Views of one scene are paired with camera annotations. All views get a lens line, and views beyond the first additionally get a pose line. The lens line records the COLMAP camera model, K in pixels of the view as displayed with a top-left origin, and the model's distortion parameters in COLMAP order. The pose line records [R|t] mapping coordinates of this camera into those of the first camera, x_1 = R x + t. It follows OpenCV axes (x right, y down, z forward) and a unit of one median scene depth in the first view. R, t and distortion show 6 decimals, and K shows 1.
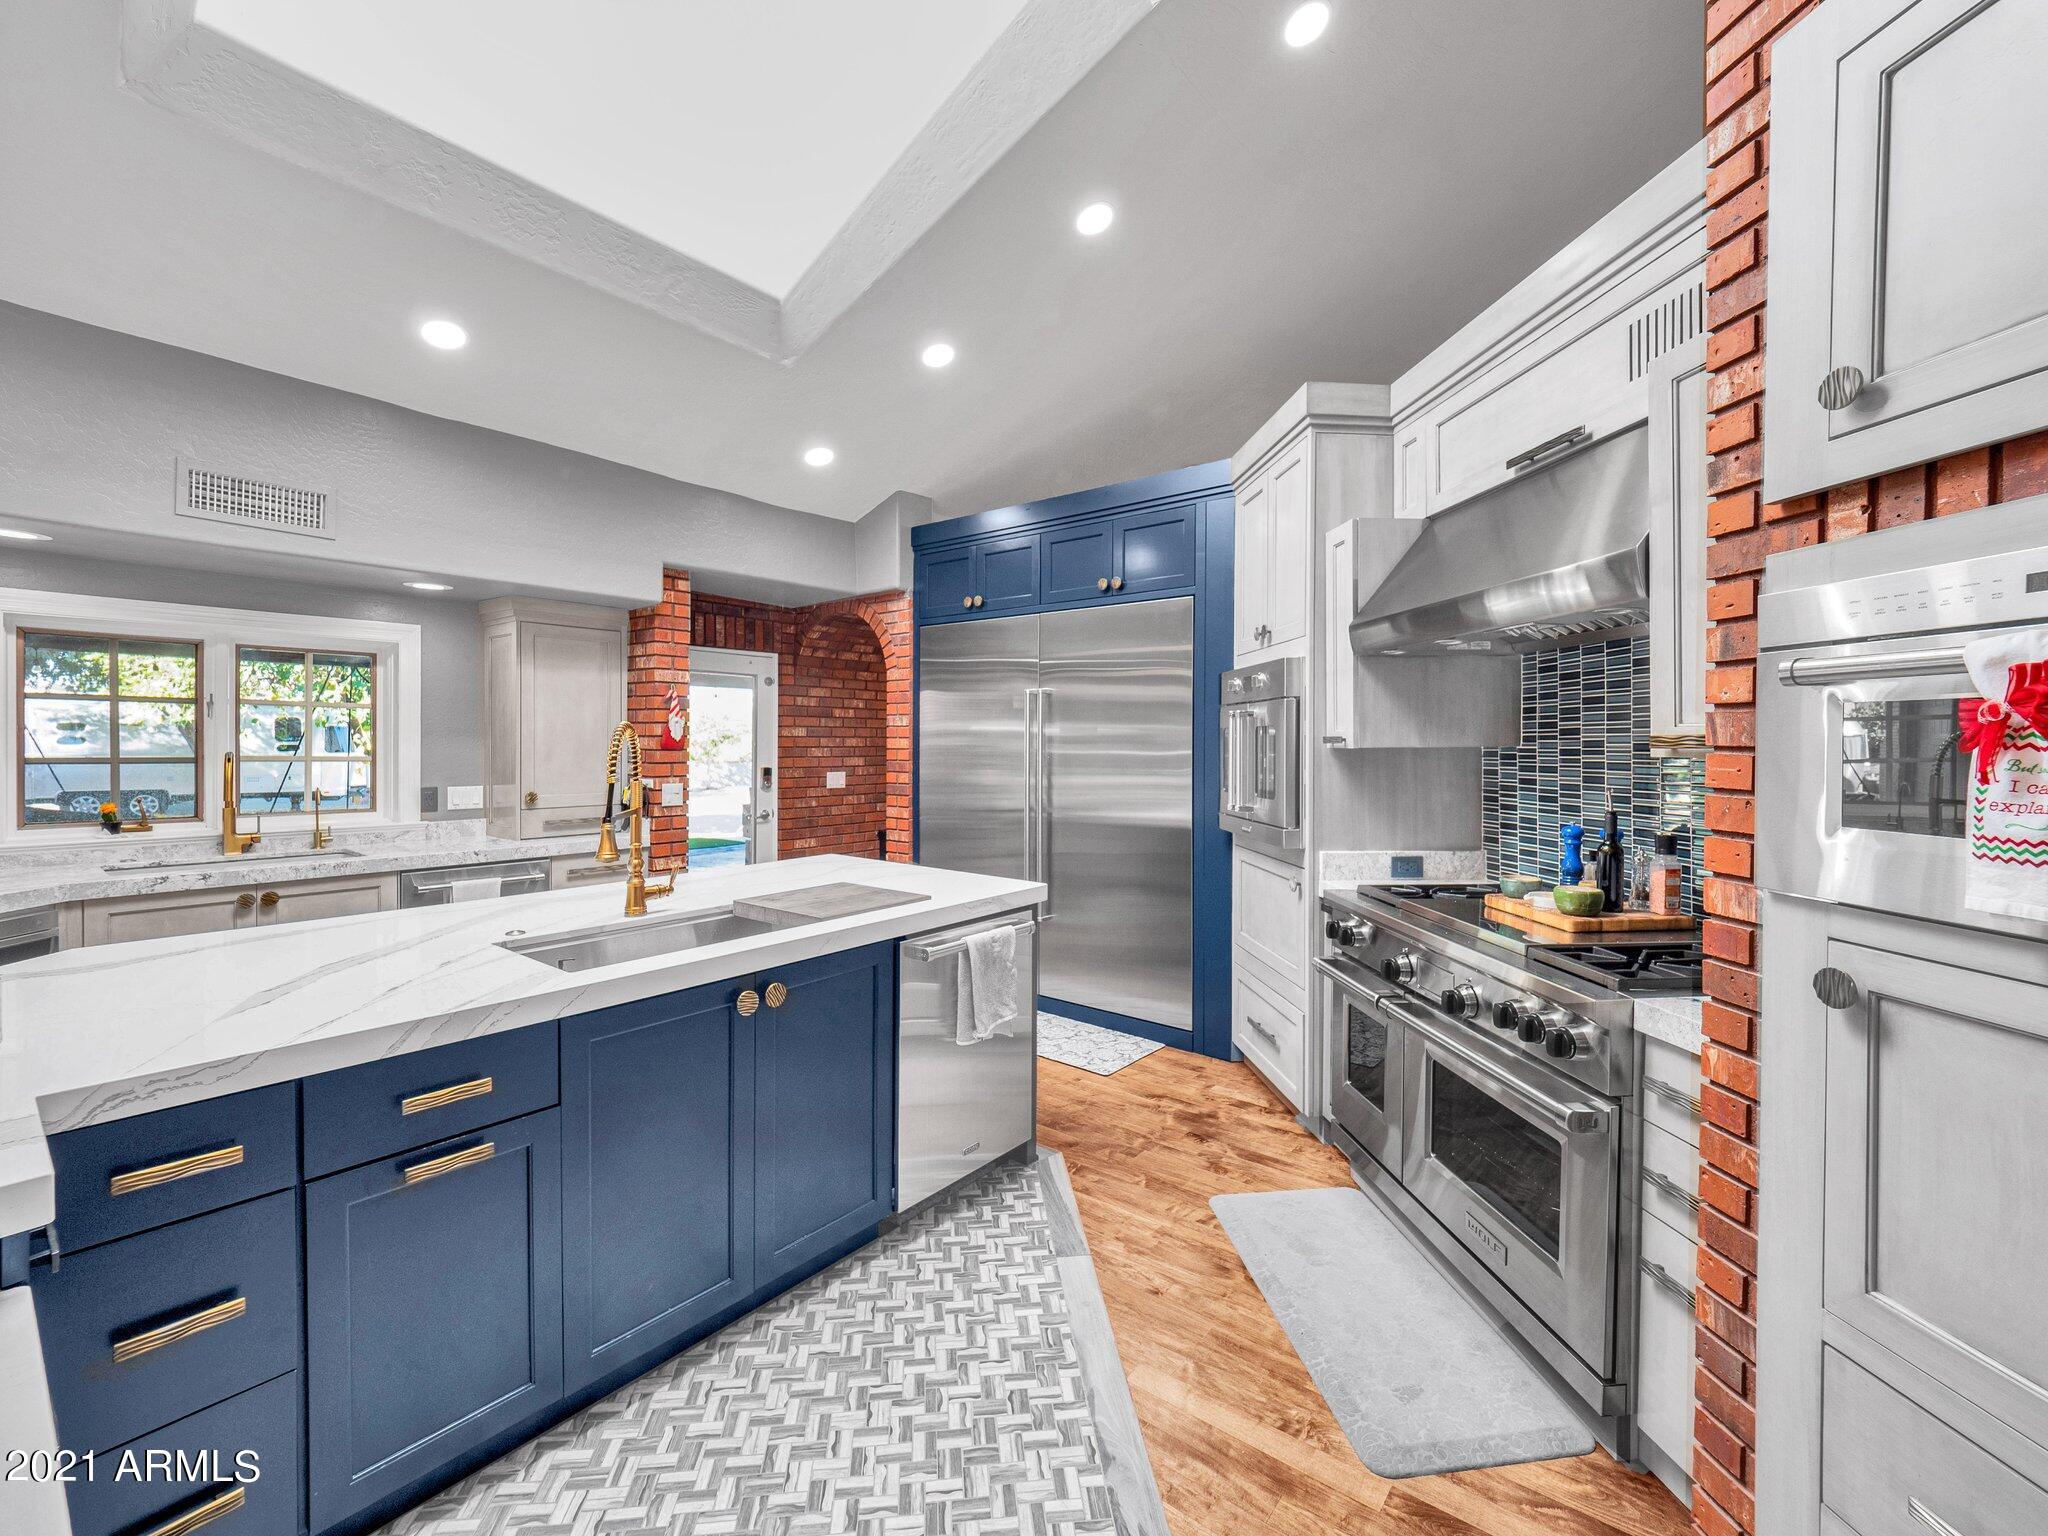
lens RADIAL K [[874.9, 0, 1022.2], [0, 874.9, 743.5], [0, 0, 1]] dist [0.000869, -0.002621]
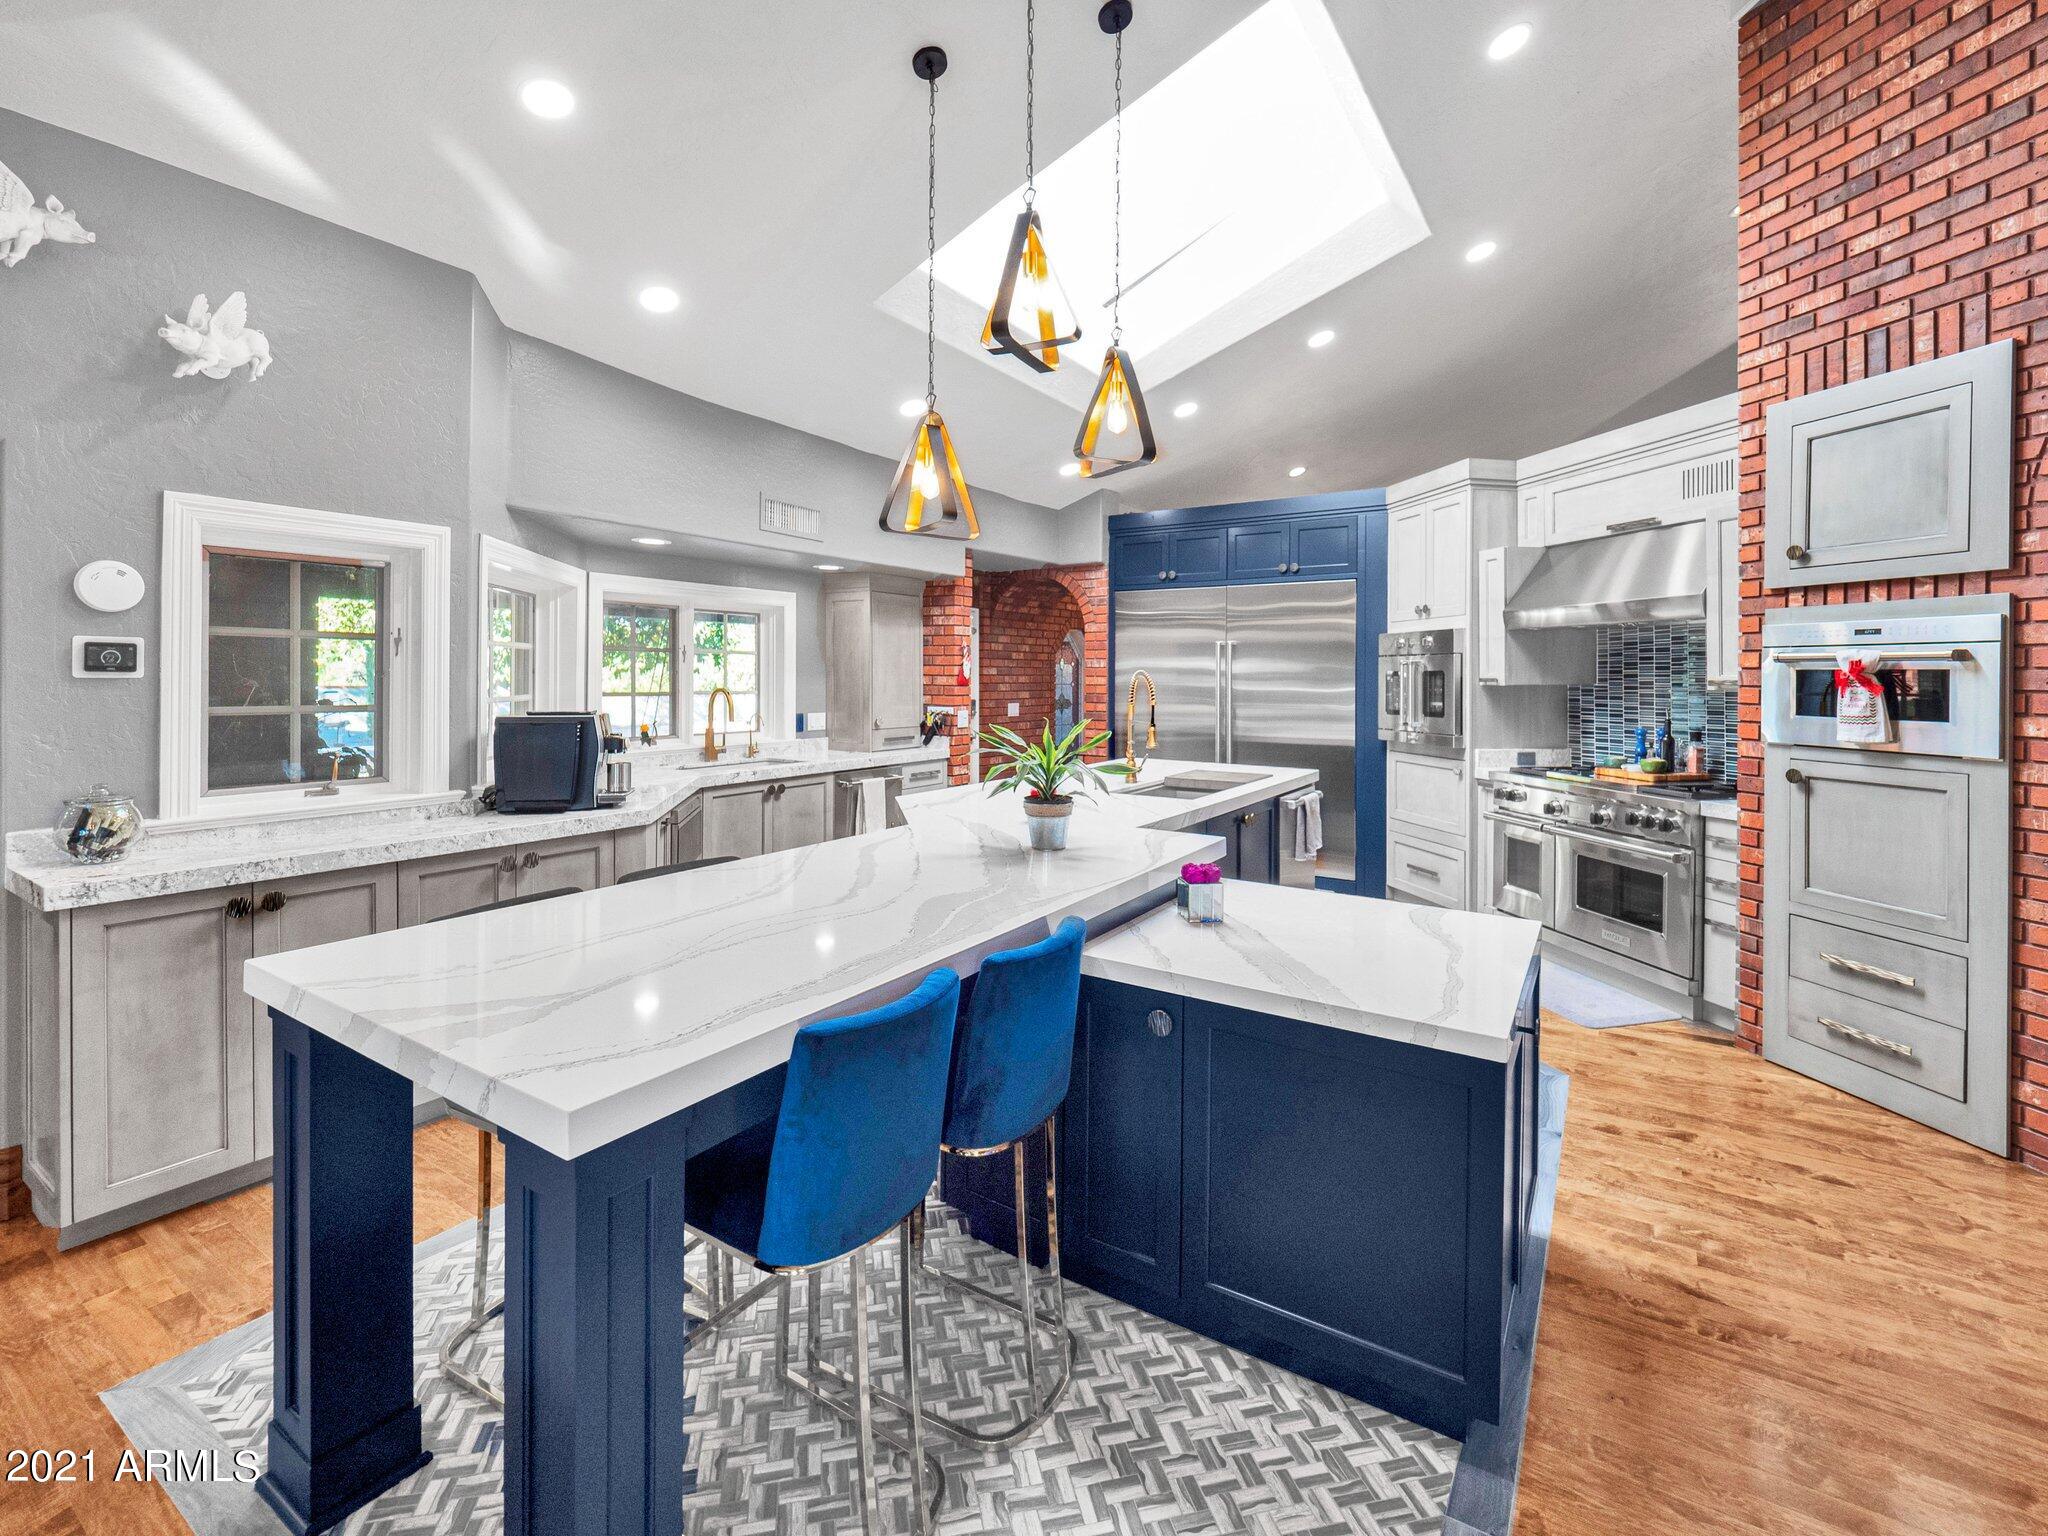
lens RADIAL K [[928.8, 0, 1031.2], [0, 928.8, 670.3], [0, 0, 1]] dist [0.006545, -0.000406]
pose [[0.994169, 0.001801, 0.107821, -0.651380], [-0.000954, 0.999968, -0.007906, -0.007608], [-0.107831, 0.007757, 0.994139, -0.609180]]
